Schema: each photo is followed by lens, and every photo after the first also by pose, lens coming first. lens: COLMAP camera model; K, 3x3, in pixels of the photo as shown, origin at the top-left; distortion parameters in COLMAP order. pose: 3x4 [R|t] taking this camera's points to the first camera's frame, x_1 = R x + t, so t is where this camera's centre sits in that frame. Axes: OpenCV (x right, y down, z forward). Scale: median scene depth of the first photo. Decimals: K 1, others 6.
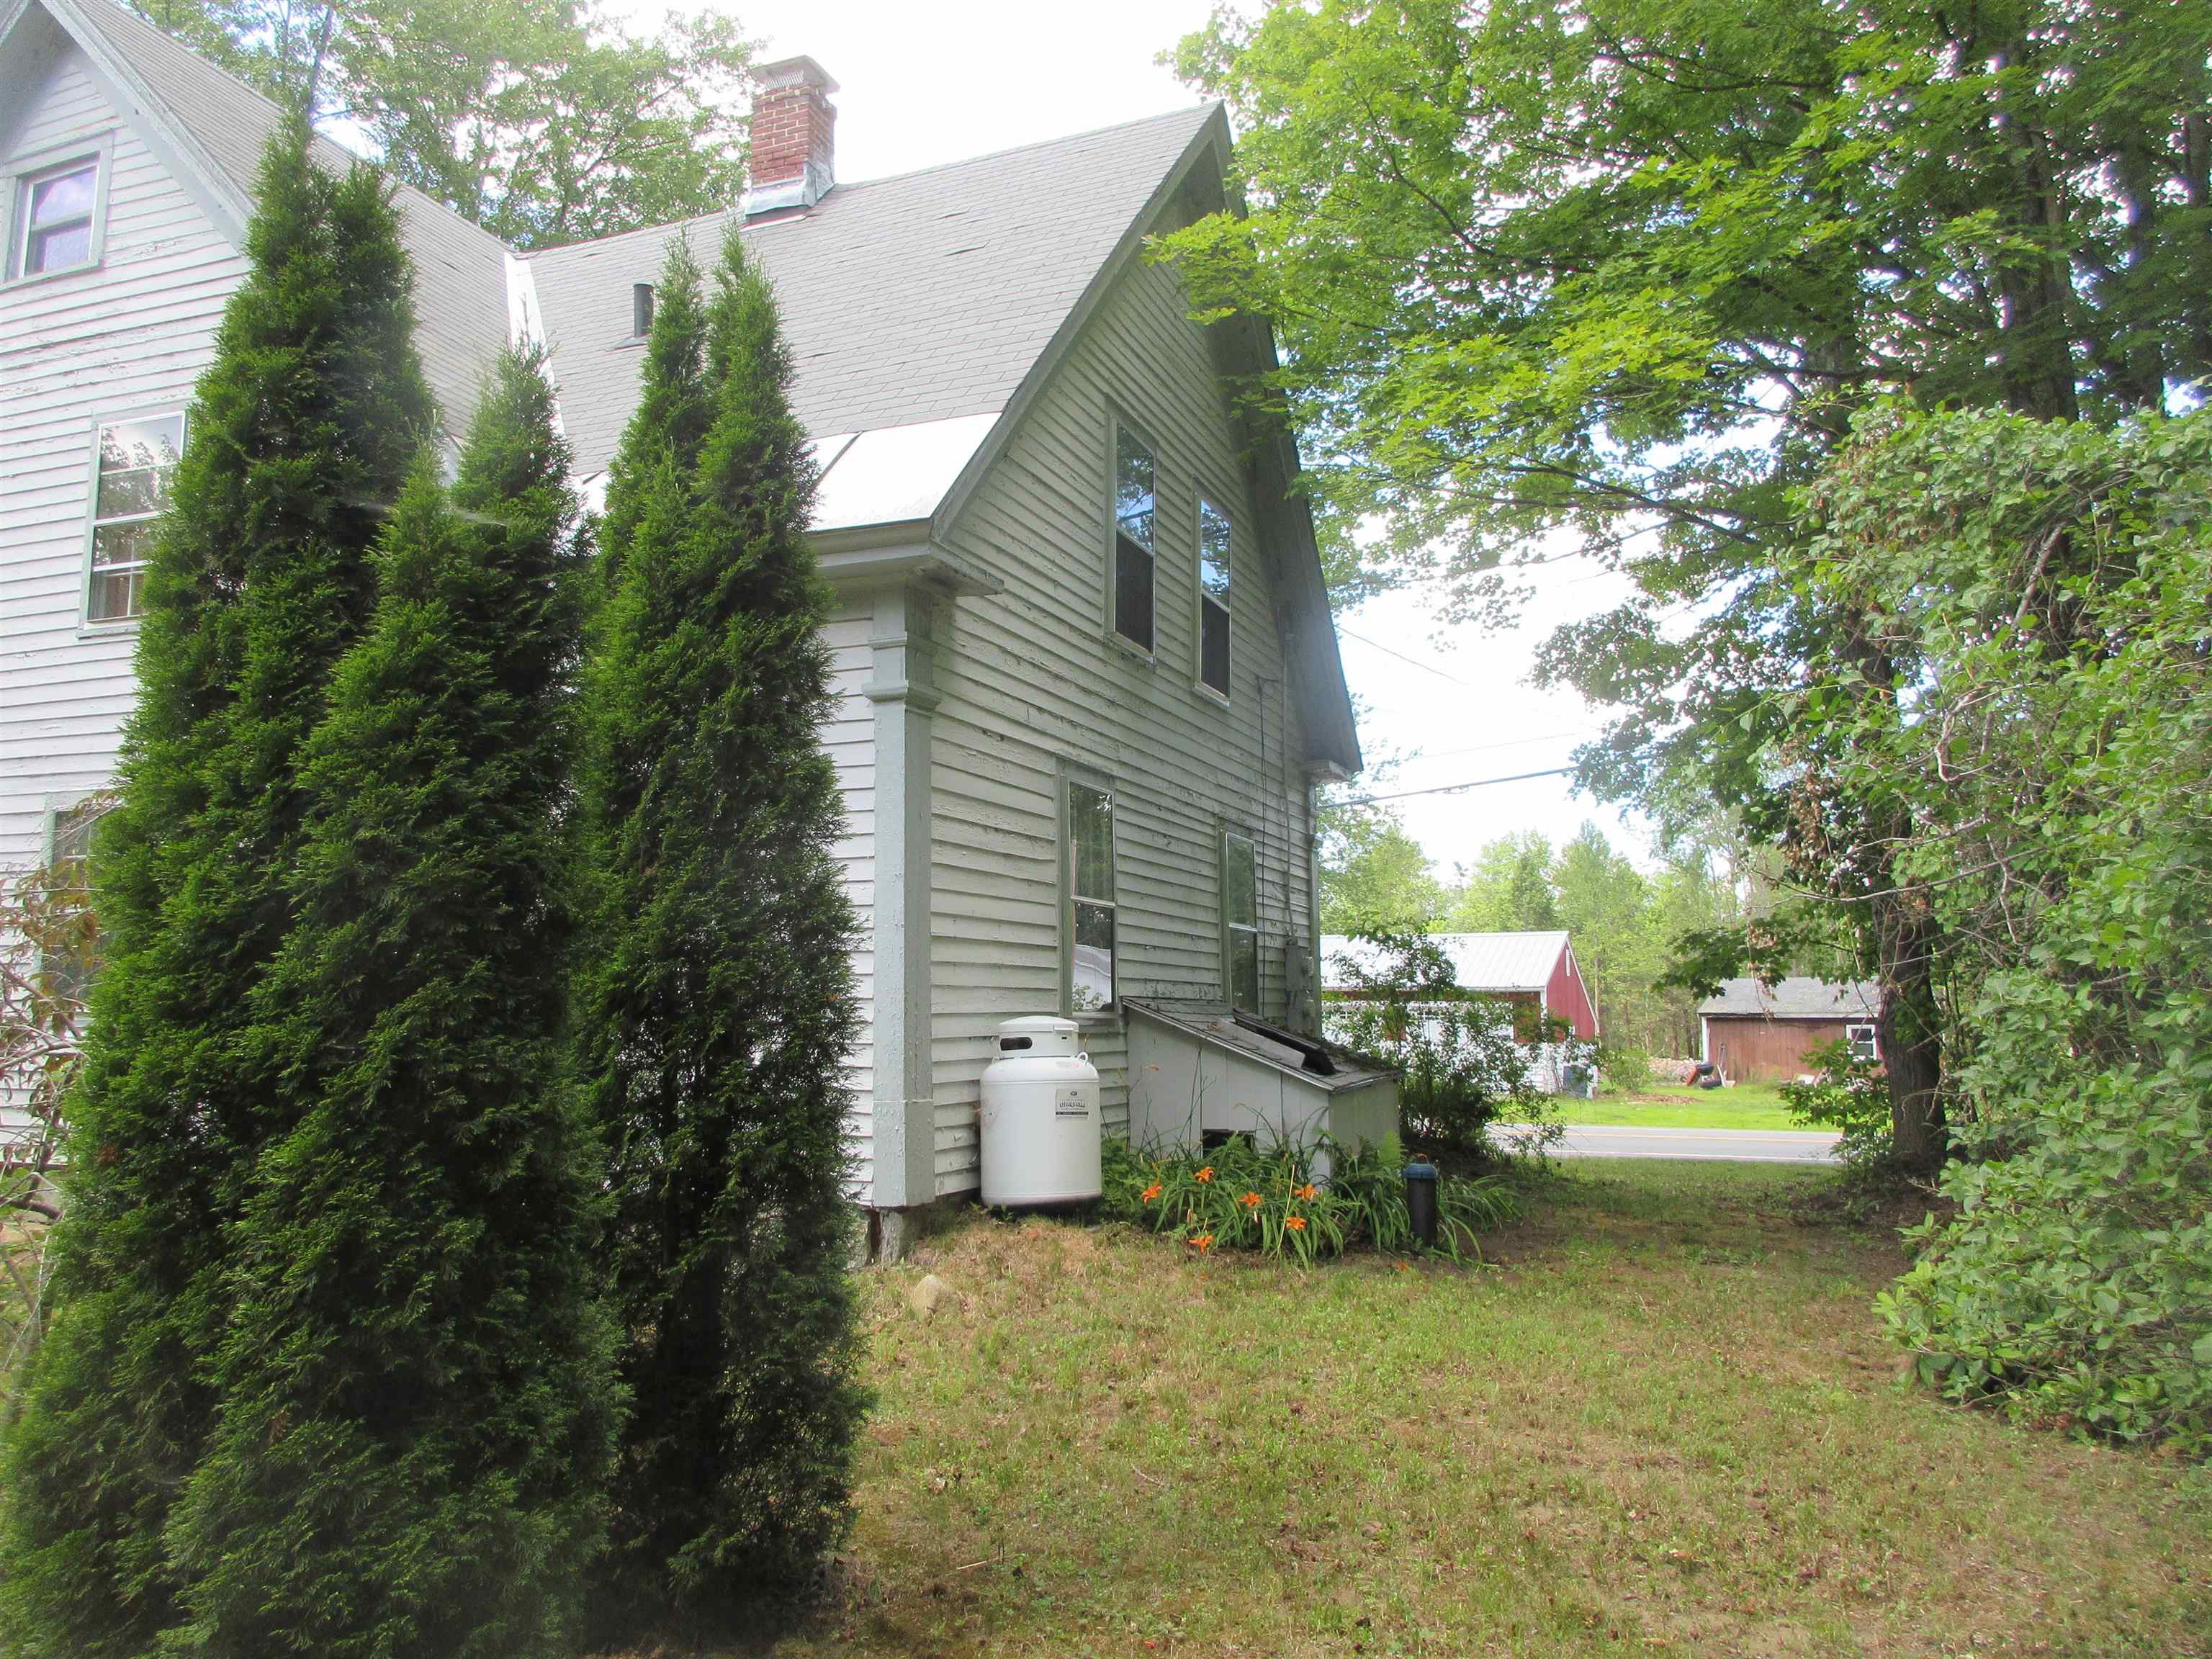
lens RADIAL K [[1621.3, 0, 1111.6], [0, 1621.3, 828.6], [0, 0, 1]] dist [0.003521, -0.003673]
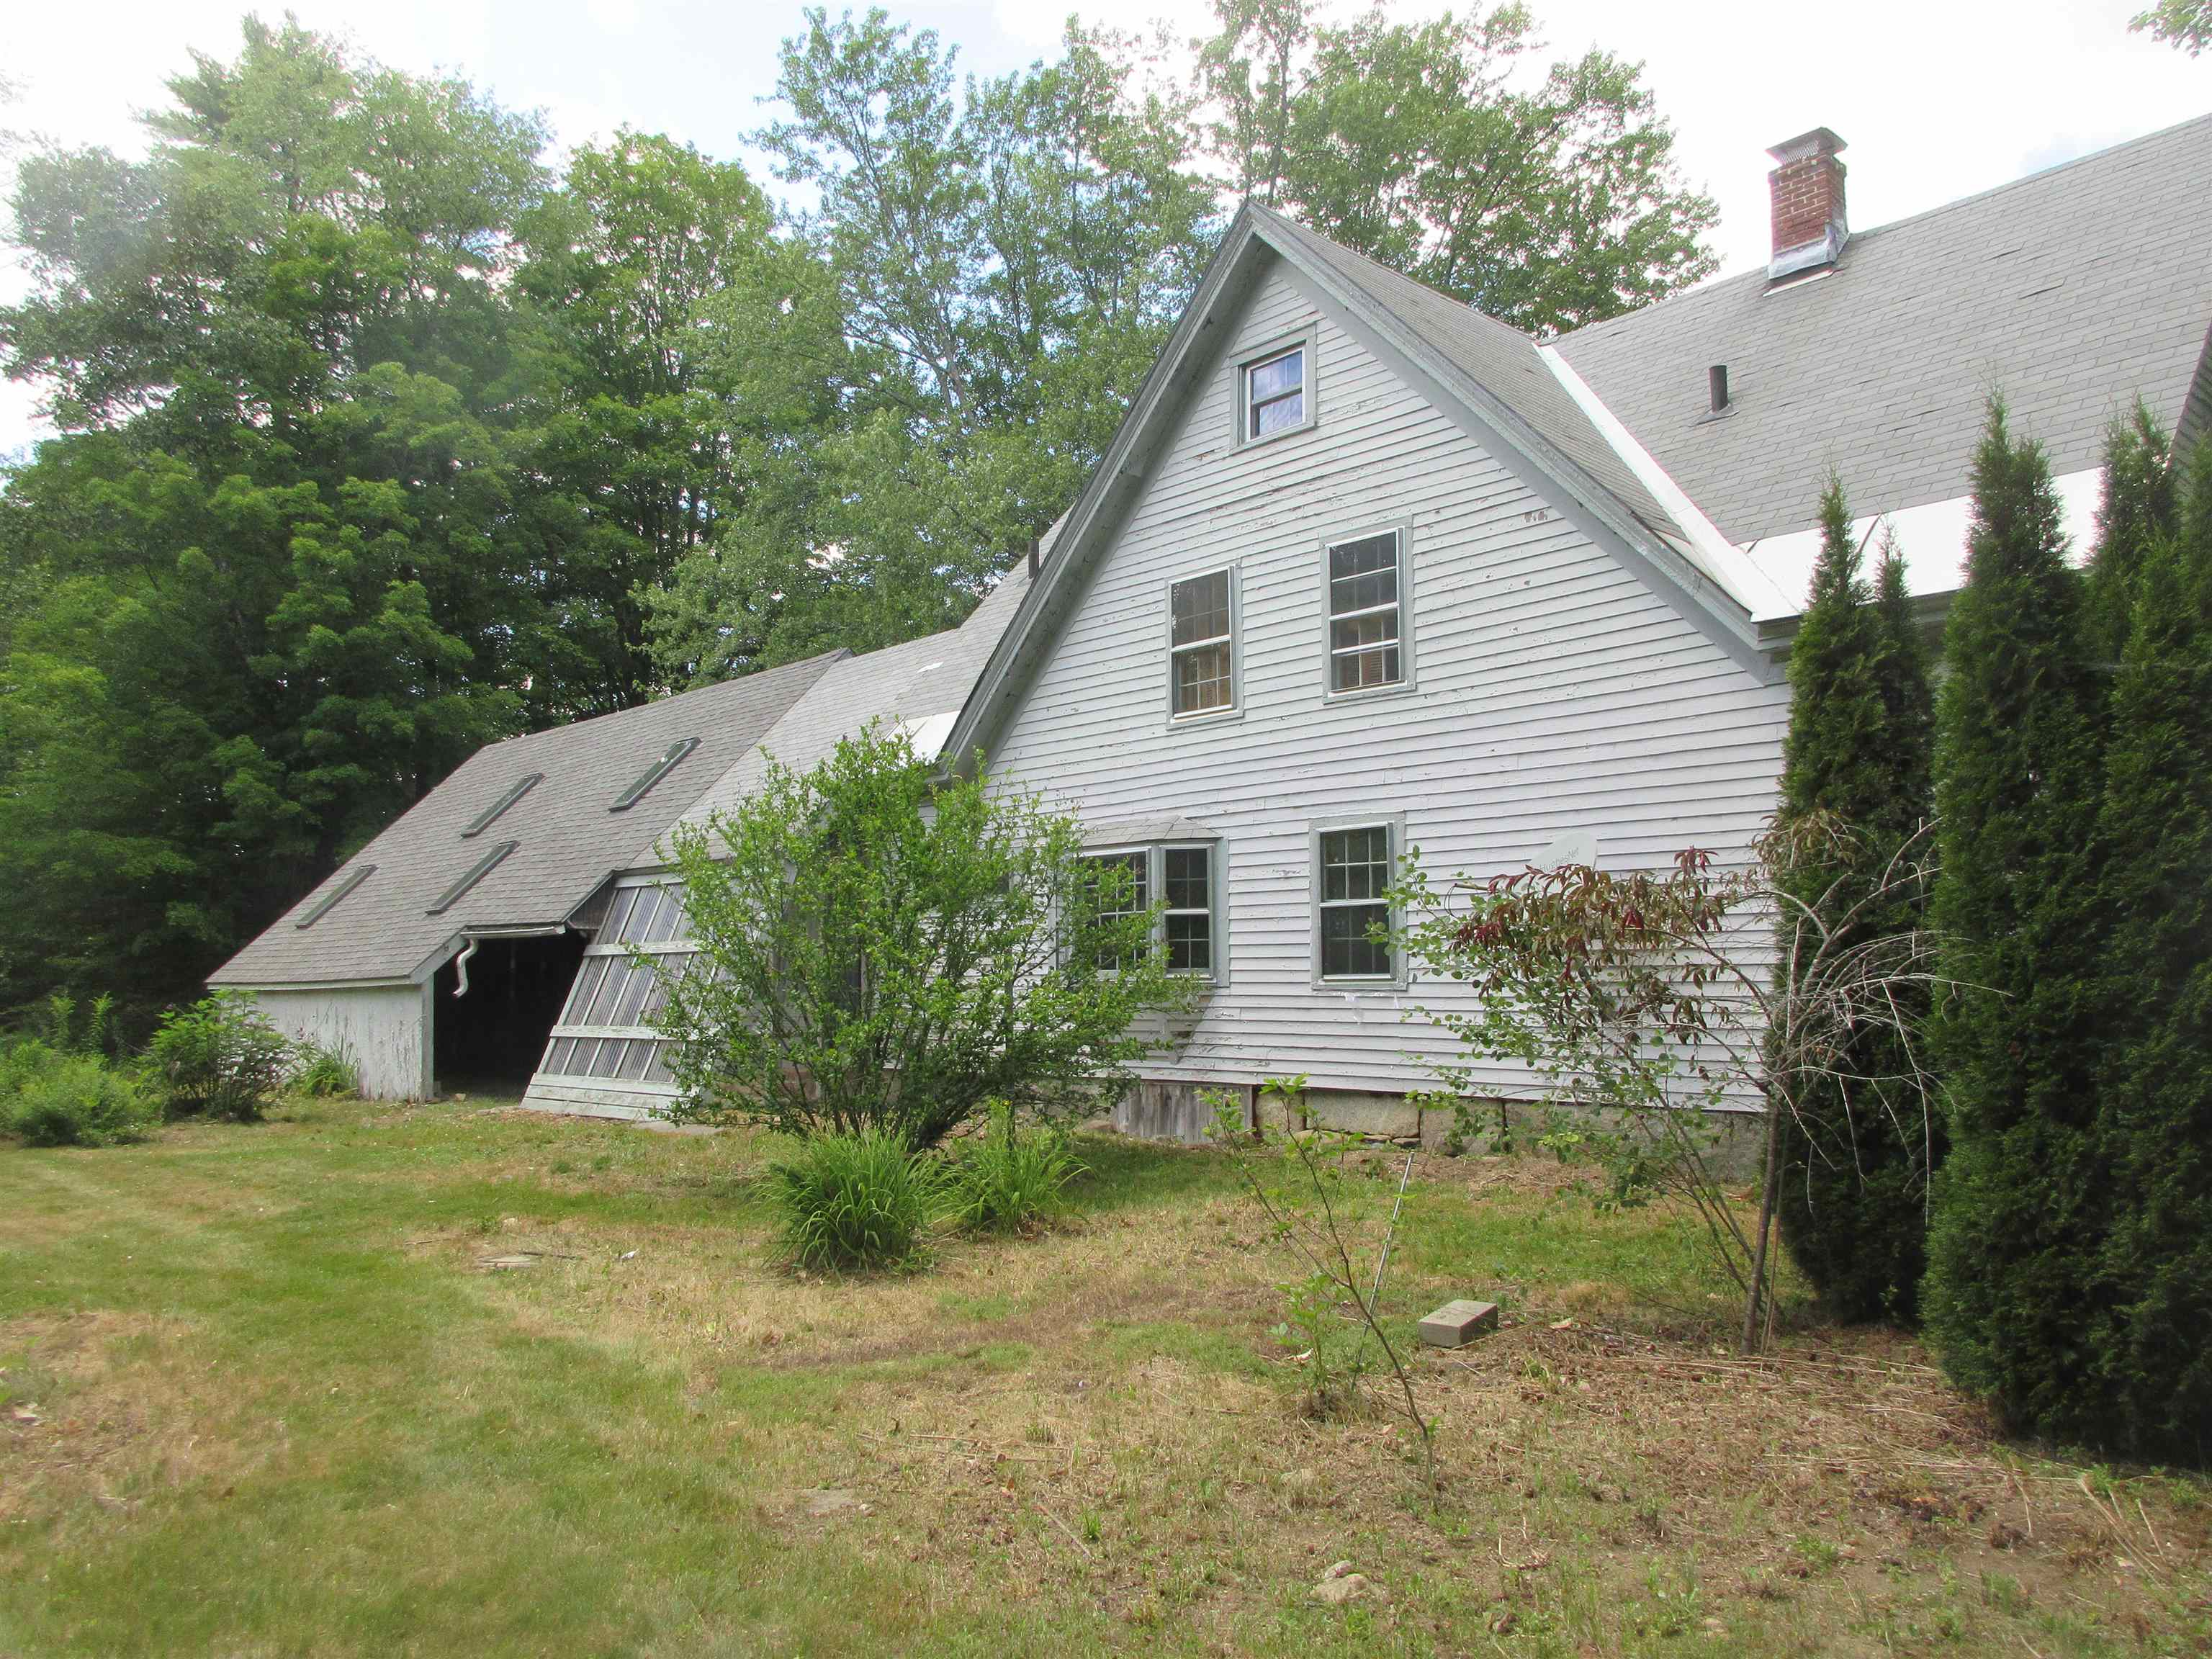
lens RADIAL K [[1621.3, 0, 1102.6], [0, 1621.3, 830.6], [0, 0, 1]] dist [0.003521, -0.003673]
pose [[0.901219, -0.043773, -0.431147, -0.211202], [0.052140, 0.998611, 0.007602, -0.029683], [0.430216, -0.029331, 0.902249, -0.294675]]
